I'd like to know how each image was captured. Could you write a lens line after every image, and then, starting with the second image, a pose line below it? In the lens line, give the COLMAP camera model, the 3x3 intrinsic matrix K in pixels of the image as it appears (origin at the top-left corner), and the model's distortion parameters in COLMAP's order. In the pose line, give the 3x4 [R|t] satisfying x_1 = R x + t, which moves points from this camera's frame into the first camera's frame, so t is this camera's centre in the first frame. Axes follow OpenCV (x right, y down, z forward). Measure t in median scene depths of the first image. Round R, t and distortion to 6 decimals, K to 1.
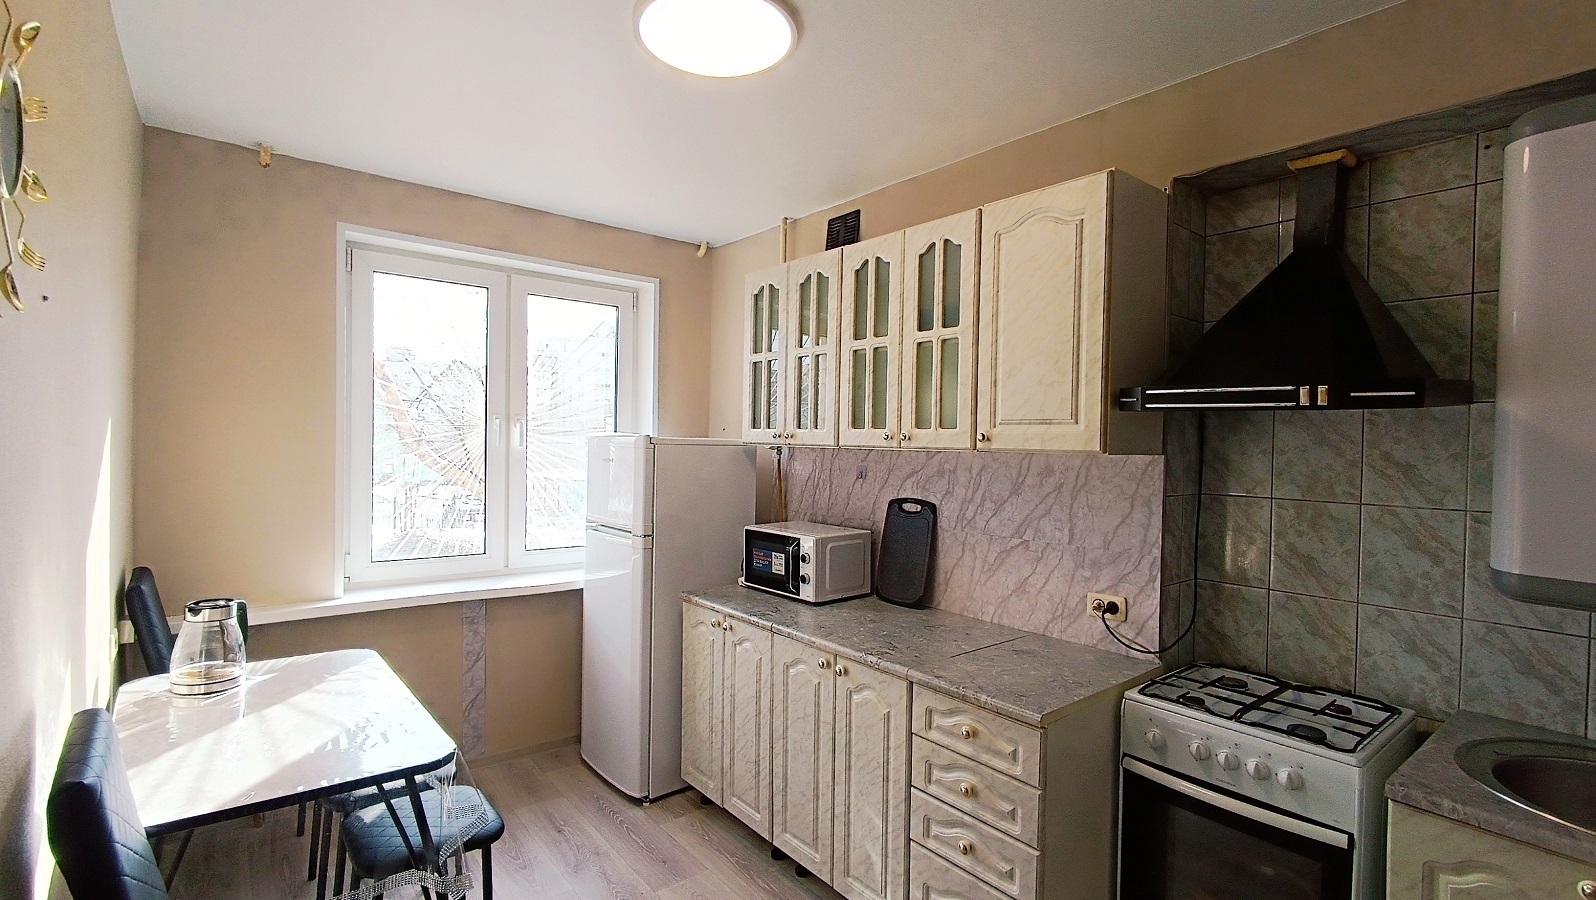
lens RADIAL K [[728.3, 0, 794.5], [0, 728.3, 445.7], [0, 0, 1]] dist [-0.004717, 0.000126]
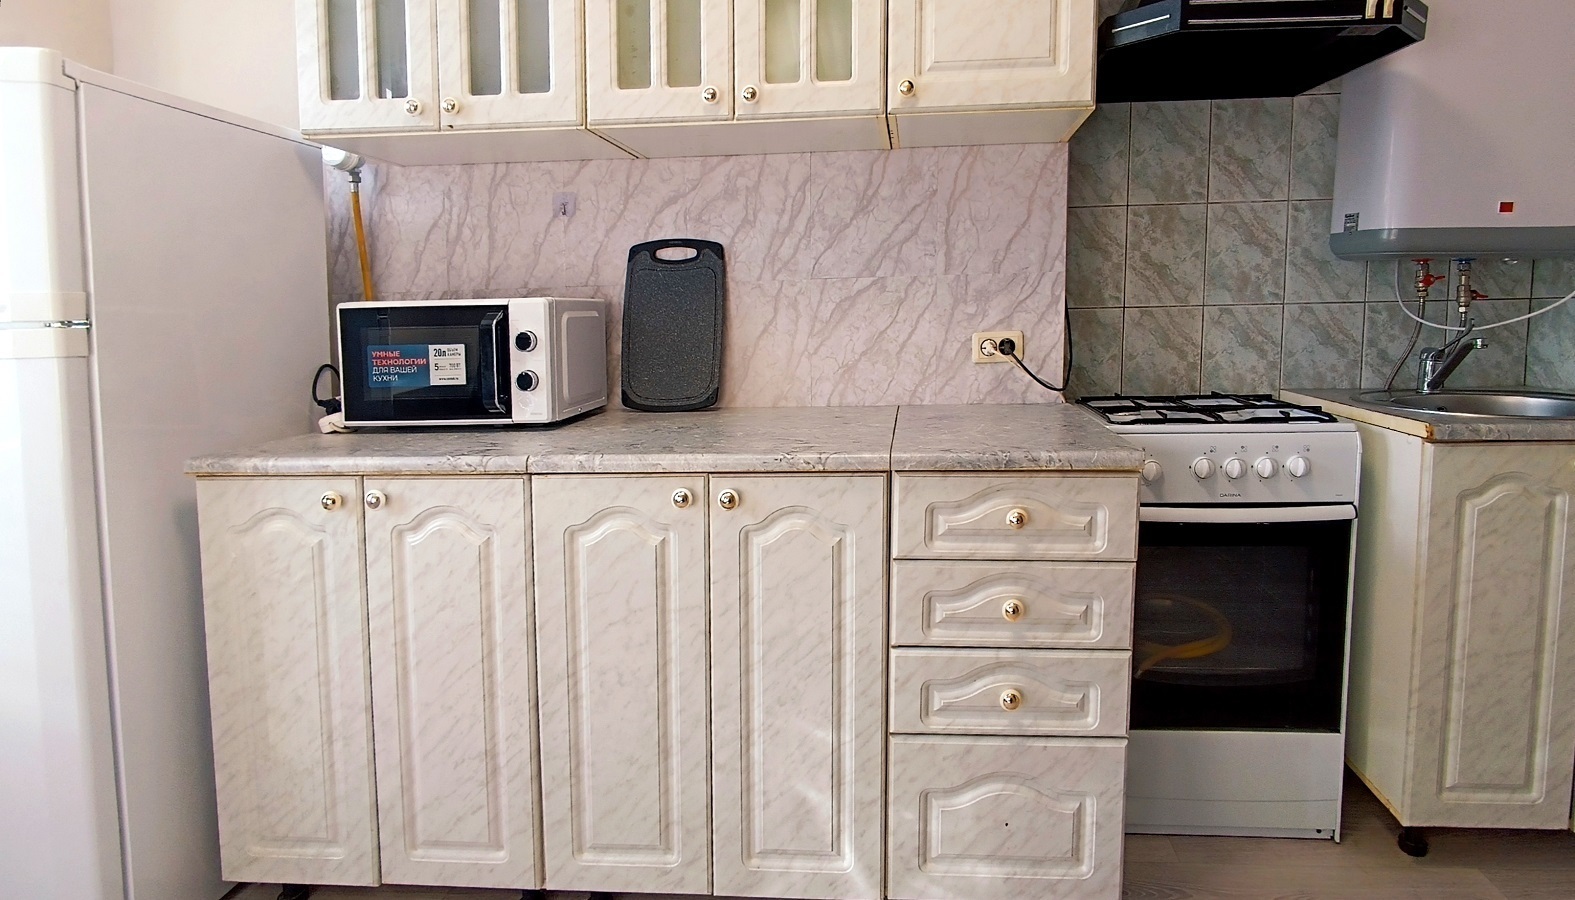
lens RADIAL K [[735.7, 0, 725.5], [0, 735.7, 412.3], [0, 0, 1]] dist [-0.000819, -0.001562]
pose [[0.680490, -0.086912, 0.727585, -0.339589], [0.047101, 0.996076, 0.074932, 0.212679], [-0.731242, -0.016721, 0.681913, 0.658459]]
